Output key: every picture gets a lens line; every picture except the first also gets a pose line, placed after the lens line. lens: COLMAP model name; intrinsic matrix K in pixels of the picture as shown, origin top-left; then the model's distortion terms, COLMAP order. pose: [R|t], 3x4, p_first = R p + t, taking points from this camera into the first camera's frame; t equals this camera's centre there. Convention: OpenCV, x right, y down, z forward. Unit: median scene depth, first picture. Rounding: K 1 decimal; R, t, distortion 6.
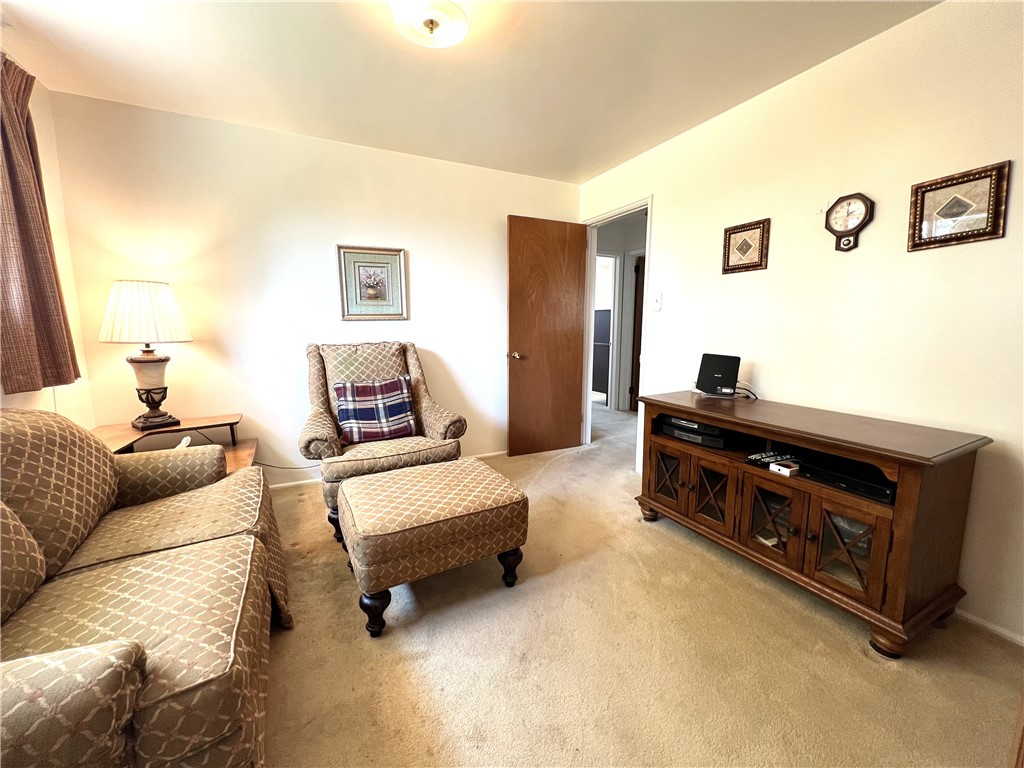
lens RADIAL K [[410.1, 0, 515.7], [0, 410.1, 381.0], [0, 0, 1]] dist [-0.005006, 0.000281]
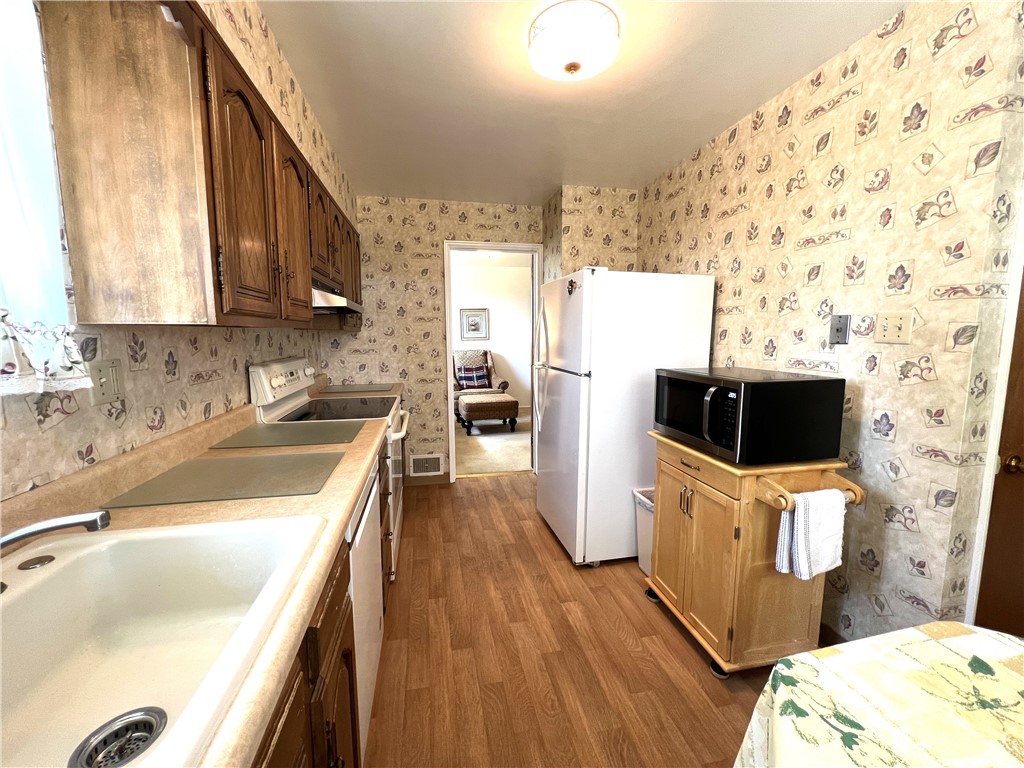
lens RADIAL K [[410.1, 0, 510.9], [0, 410.1, 383.5], [0, 0, 1]] dist [-0.005006, 0.000281]
pose [[0.964519, 0.022434, -0.263058, 0.506598], [-0.028425, 0.999415, -0.018993, 0.143395], [0.262478, 0.025797, 0.964593, -1.260399]]
